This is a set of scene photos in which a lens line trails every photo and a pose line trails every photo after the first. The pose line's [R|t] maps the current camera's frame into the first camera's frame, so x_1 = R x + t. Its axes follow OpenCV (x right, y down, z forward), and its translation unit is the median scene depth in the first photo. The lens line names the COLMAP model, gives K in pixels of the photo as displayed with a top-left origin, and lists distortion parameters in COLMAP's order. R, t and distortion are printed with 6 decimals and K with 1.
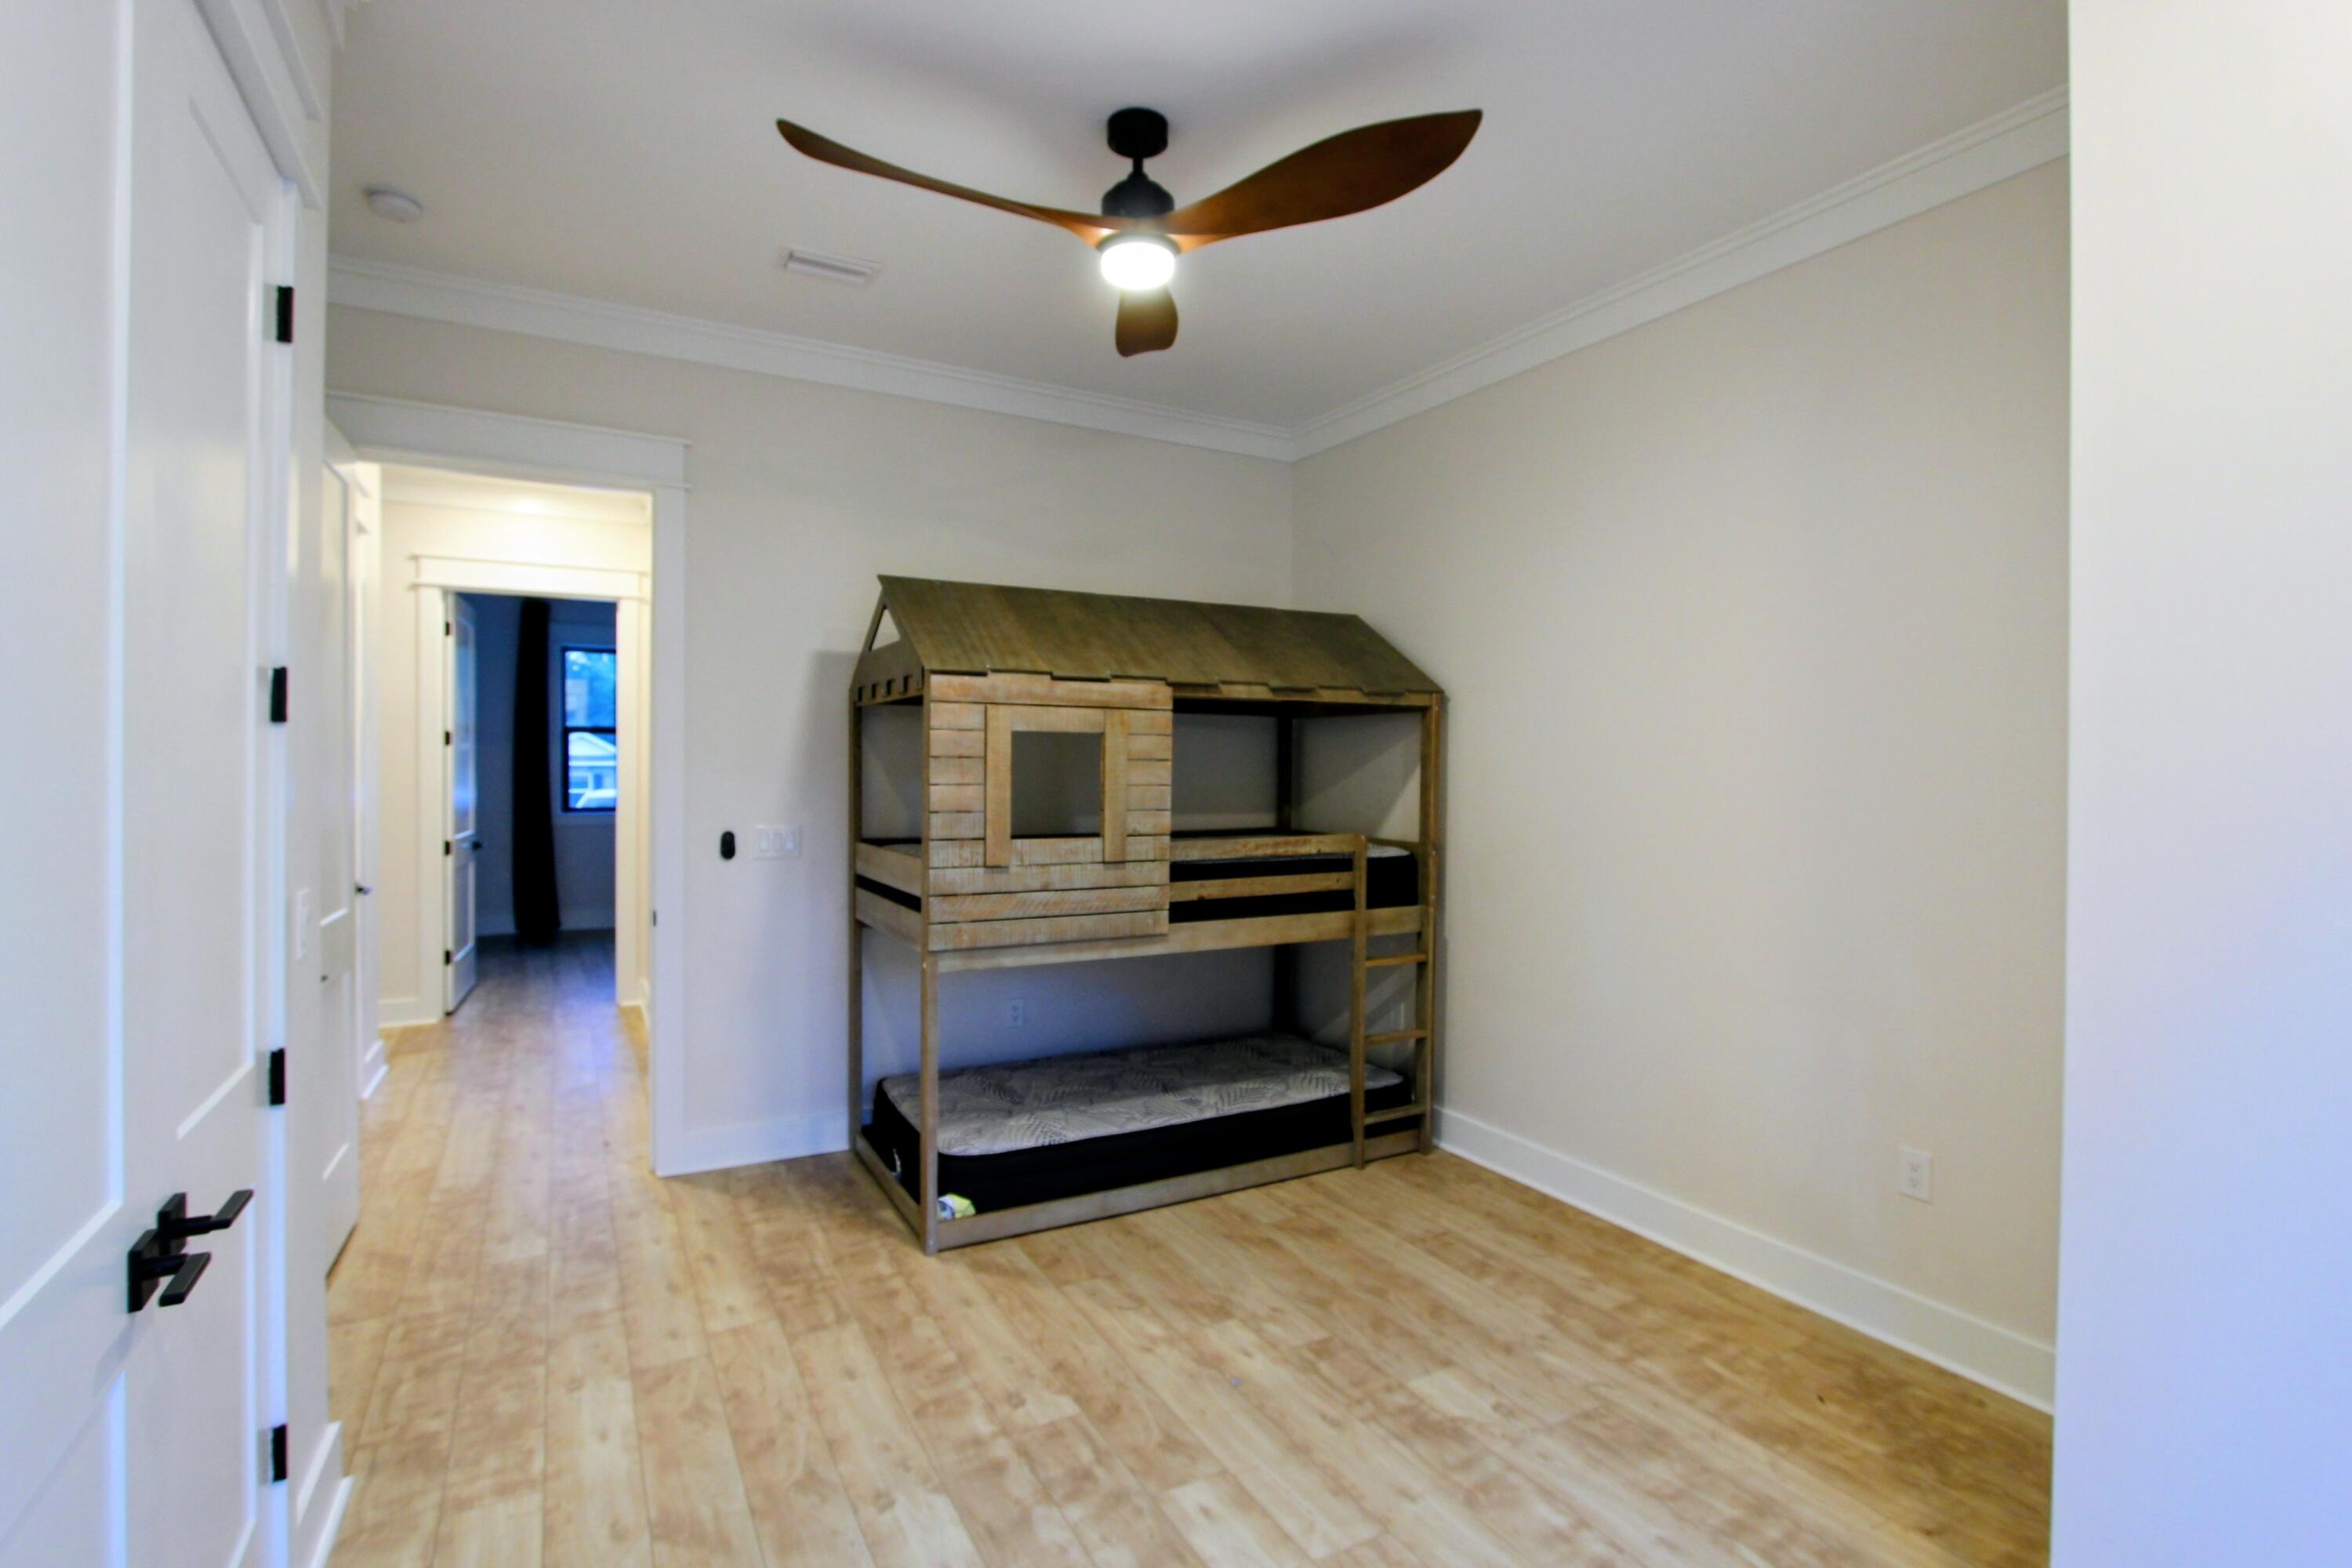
lens RADIAL K [[1092.0, 0, 1171.2], [0, 1092.0, 774.2], [0, 0, 1]] dist [-0.026006, 0.006310]
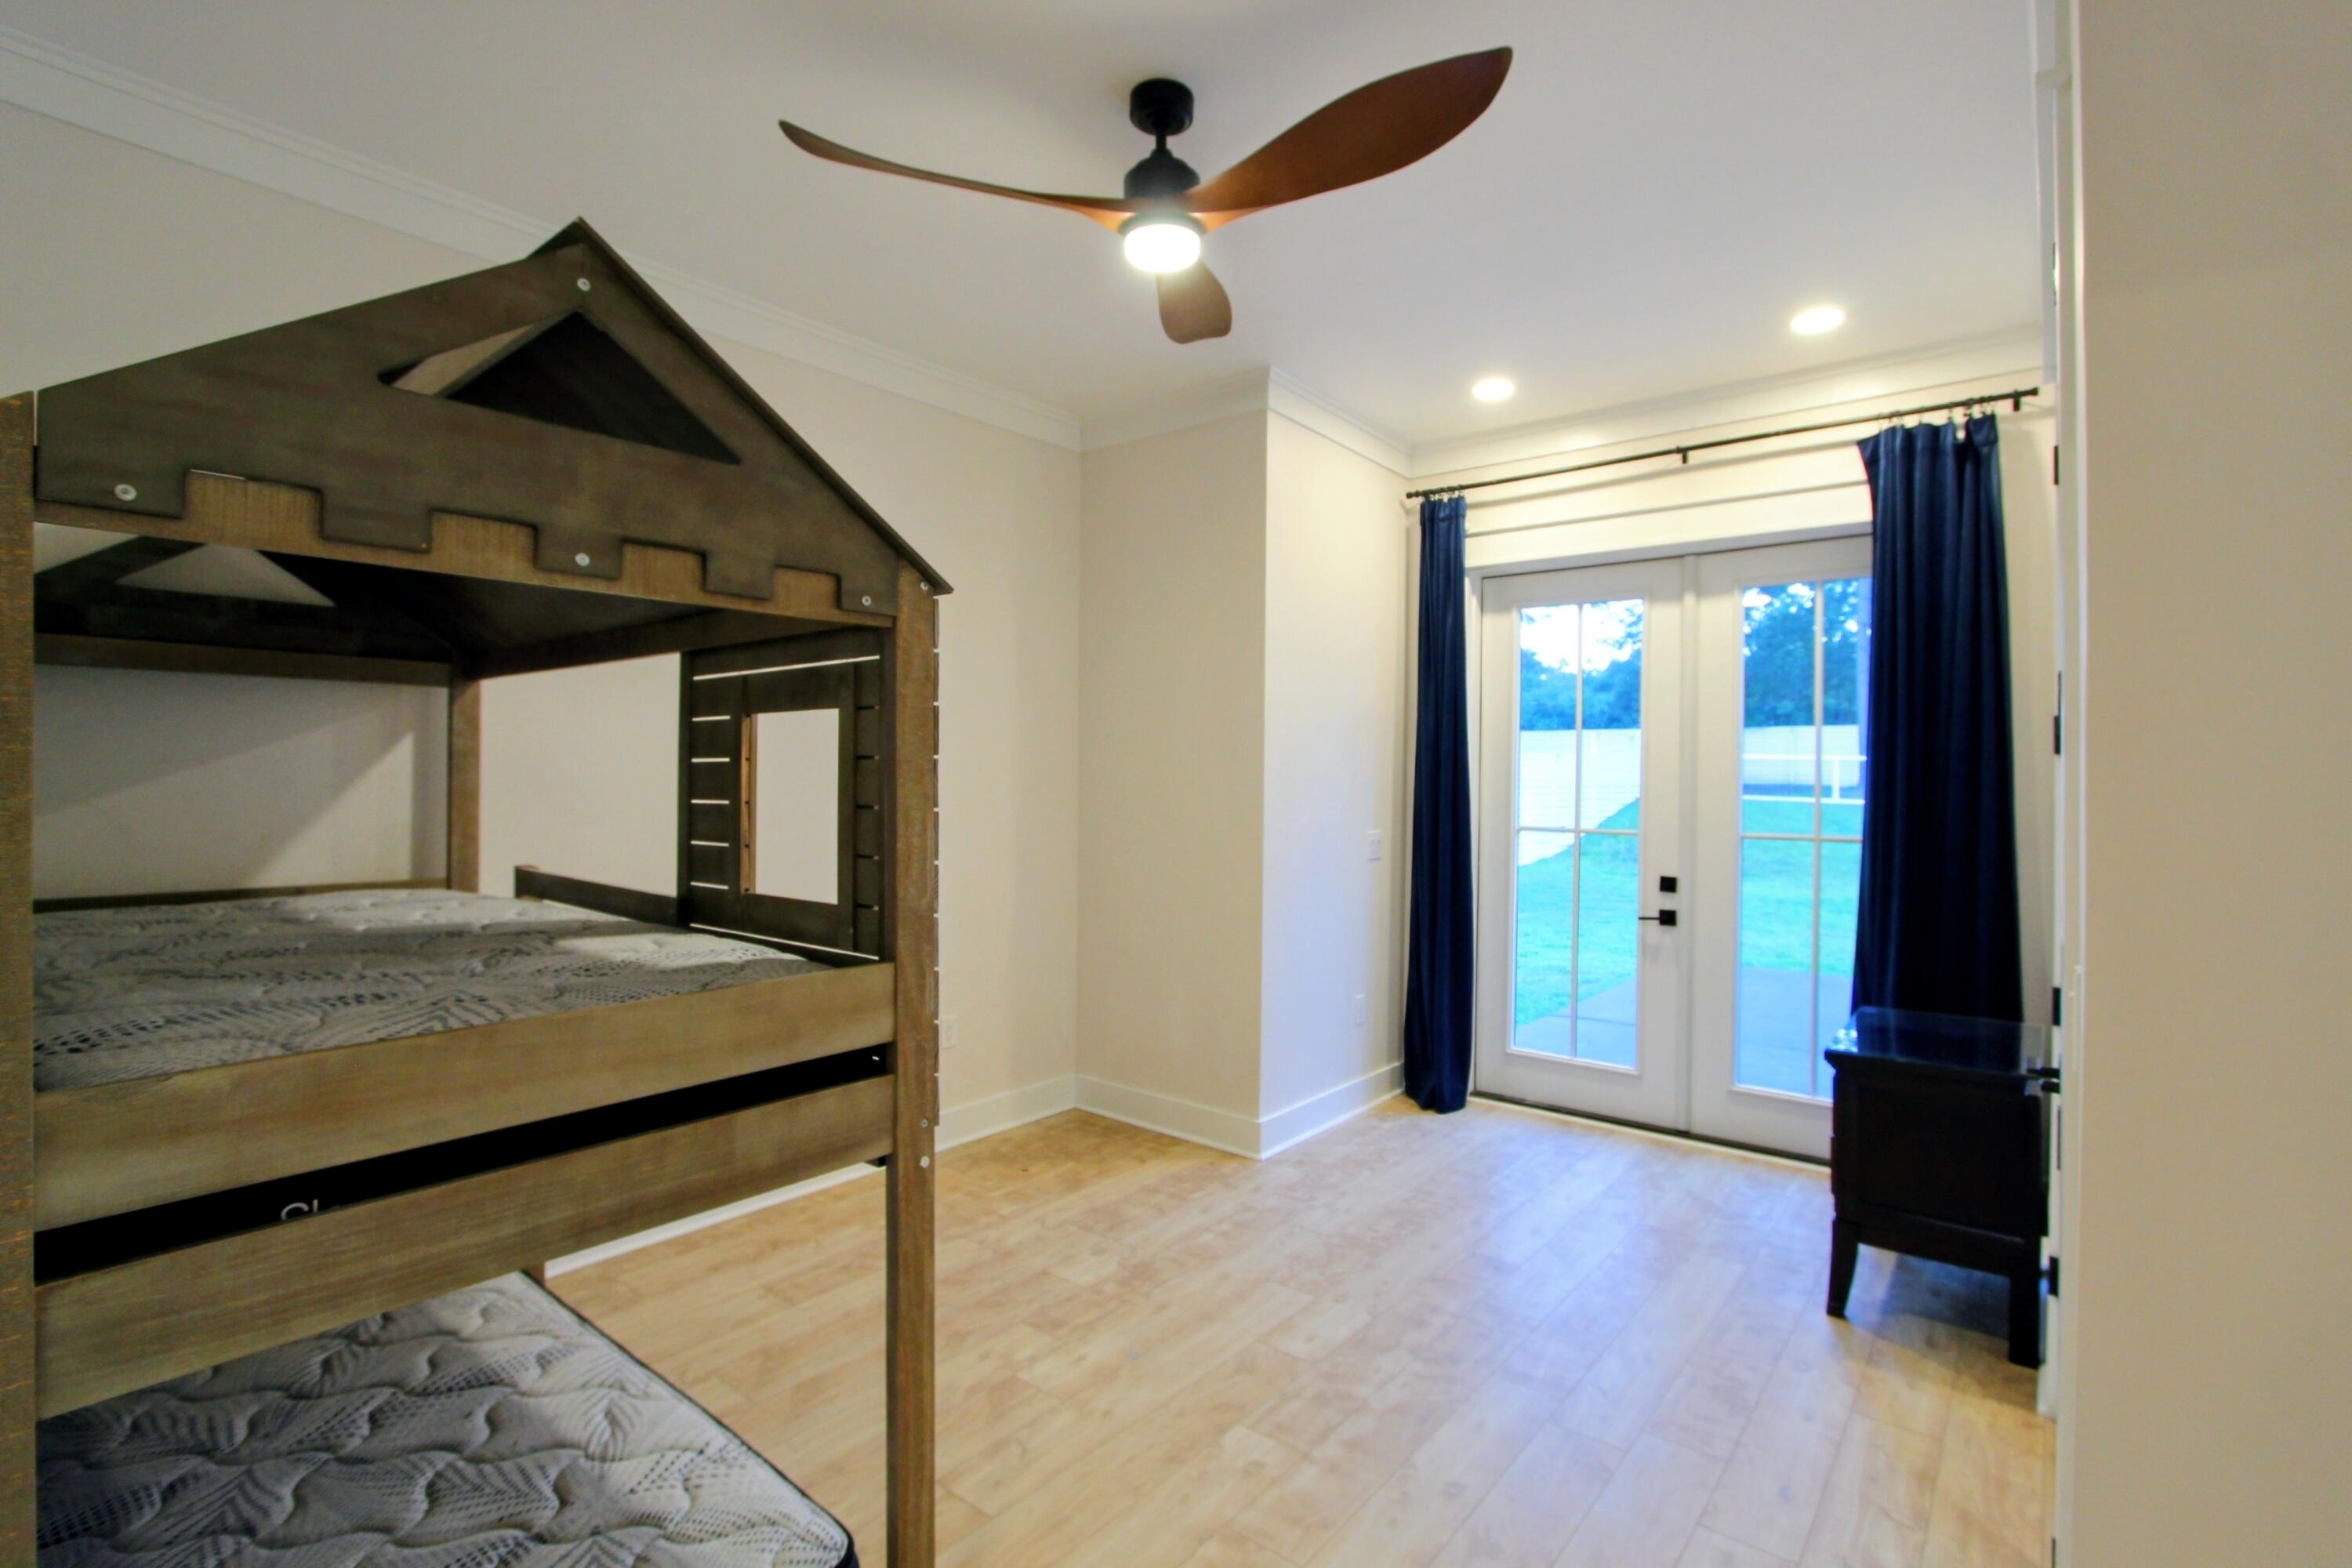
lens RADIAL K [[1092.0, 0, 1171.2], [0, 1092.0, 774.2], [0, 0, 1]] dist [-0.026006, 0.006310]
pose [[-0.371108, -0.008451, 0.928551, -0.712085], [-0.002612, 0.999964, 0.008057, -0.010556], [-0.928586, 0.000565, -0.371117, 1.040172]]
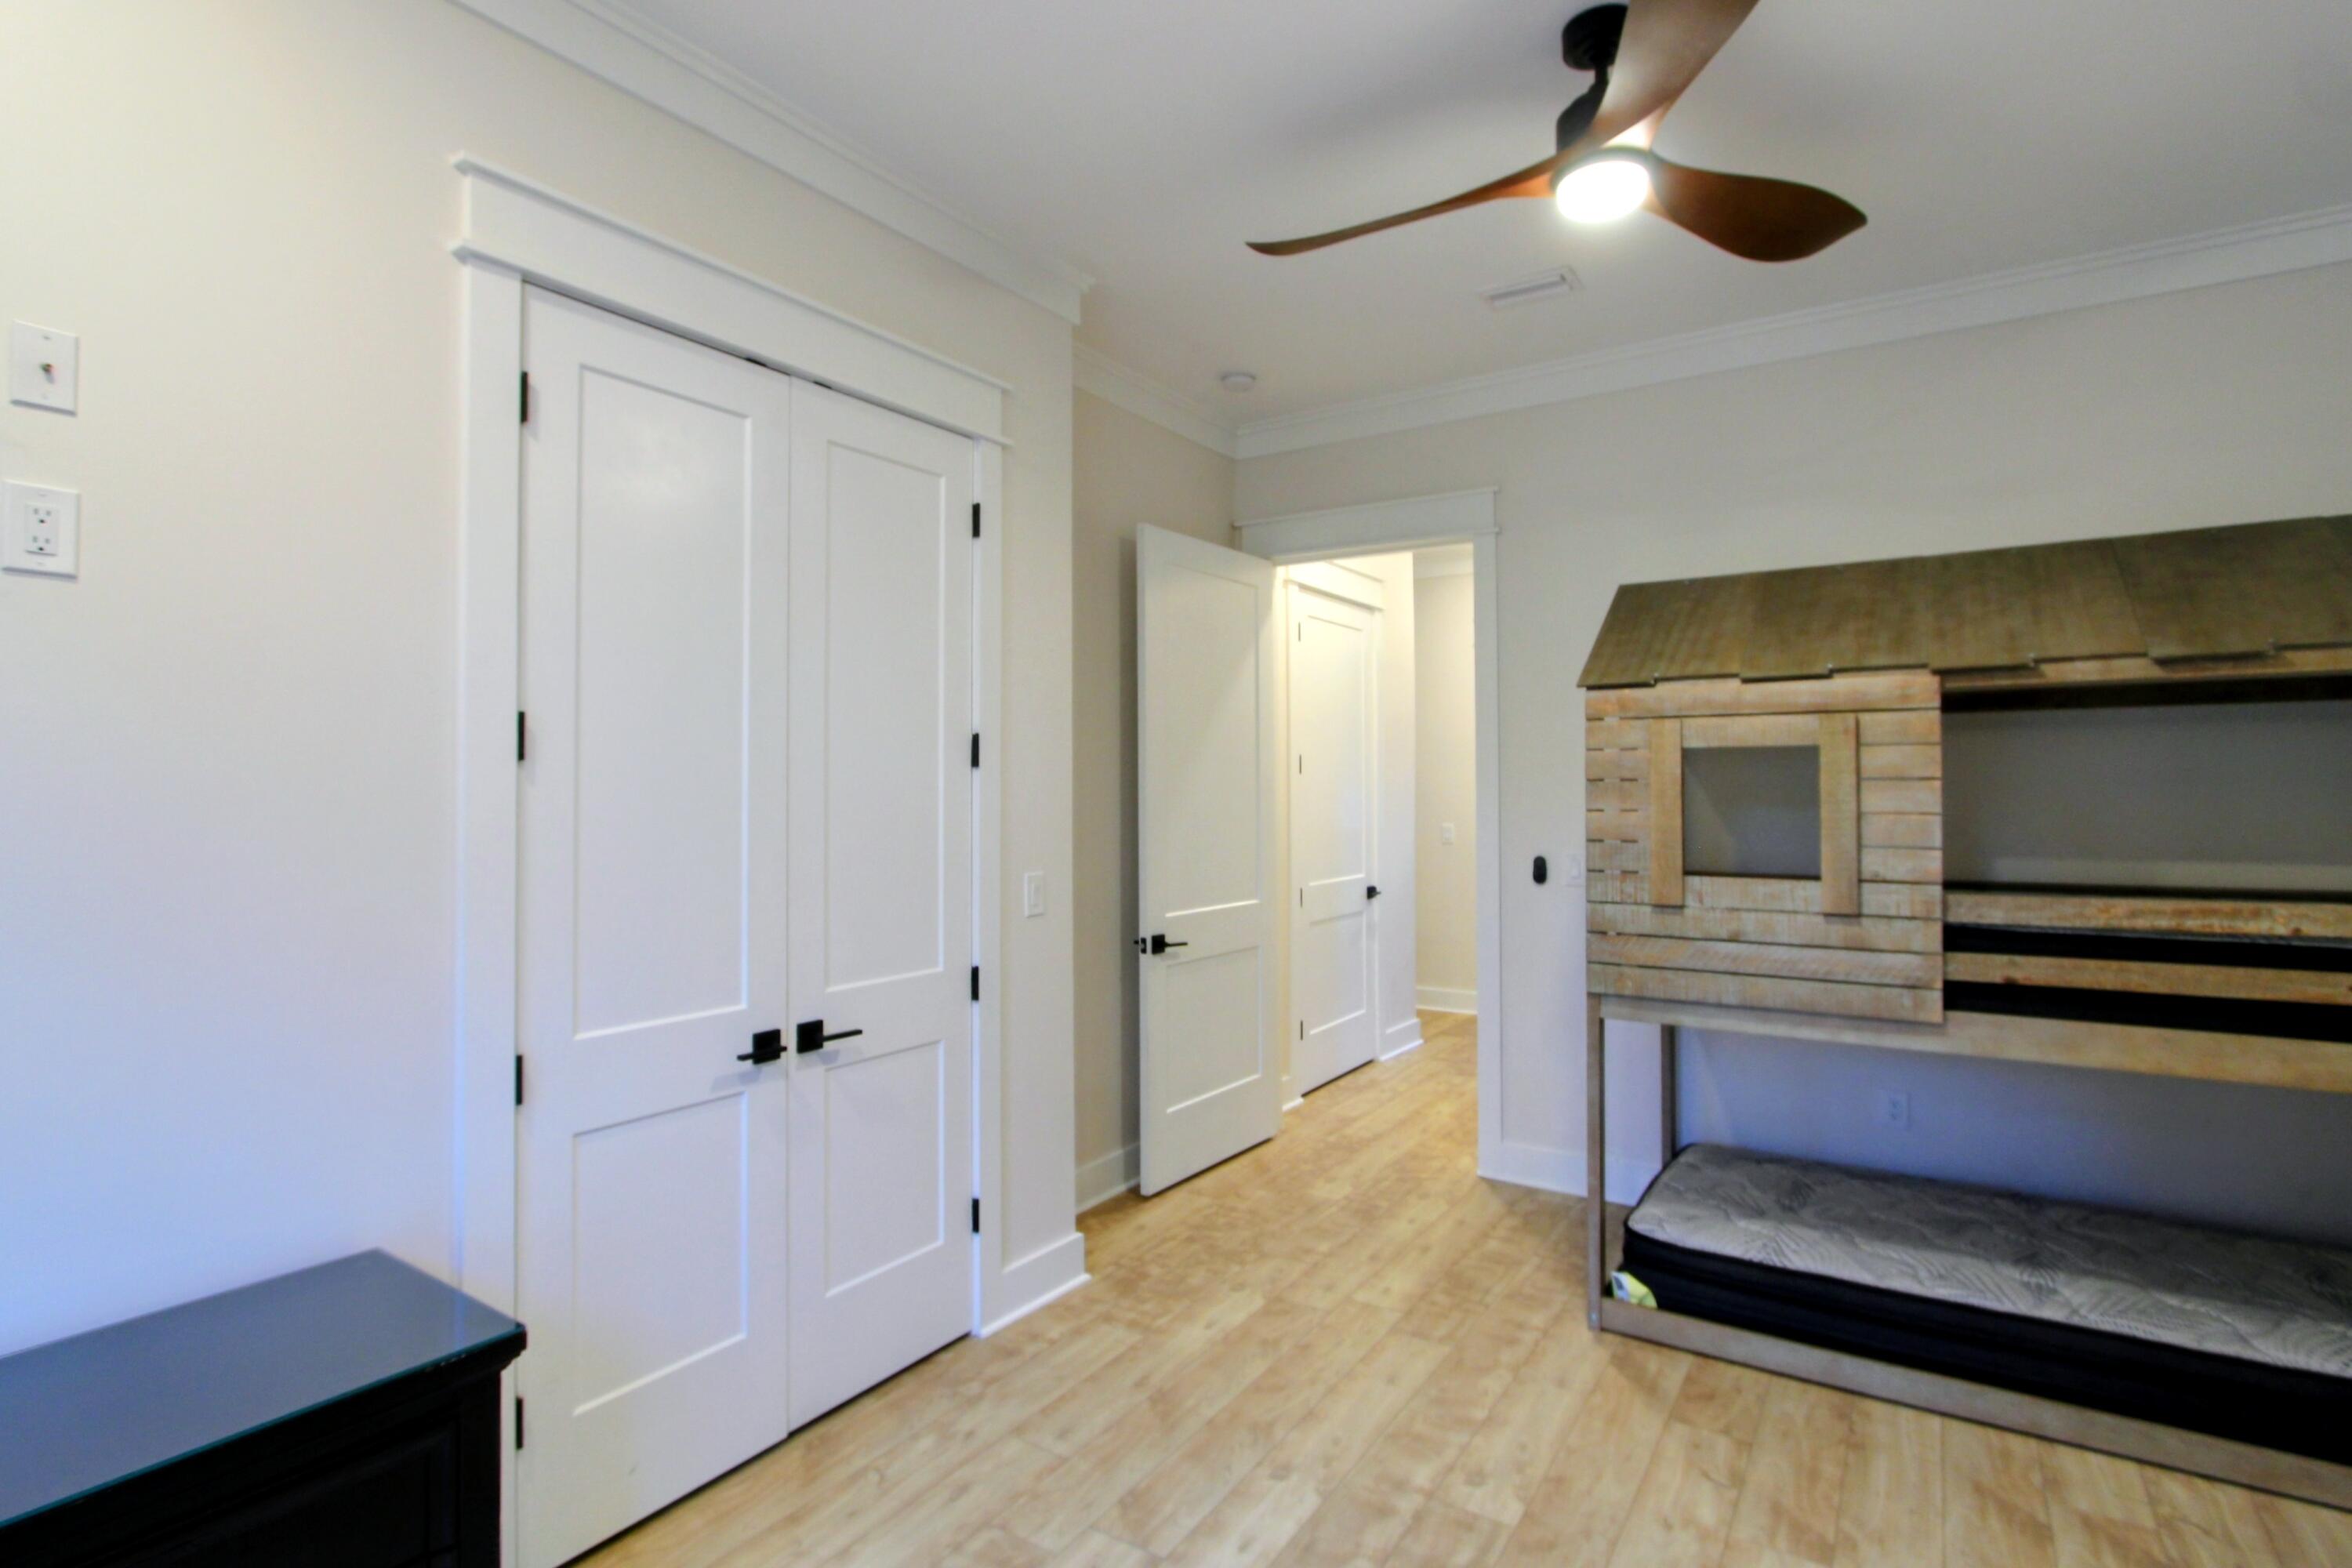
lens RADIAL K [[1140.7, 0, 1186.5], [0, 1140.7, 766.7], [0, 0, 1]] dist [-0.013285, -0.000197]
pose [[0.468766, -0.027675, -0.882889, 0.450802], [-0.001003, 0.999492, -0.031862, 0.003534], [0.883322, 0.015821, 0.468500, 0.238797]]
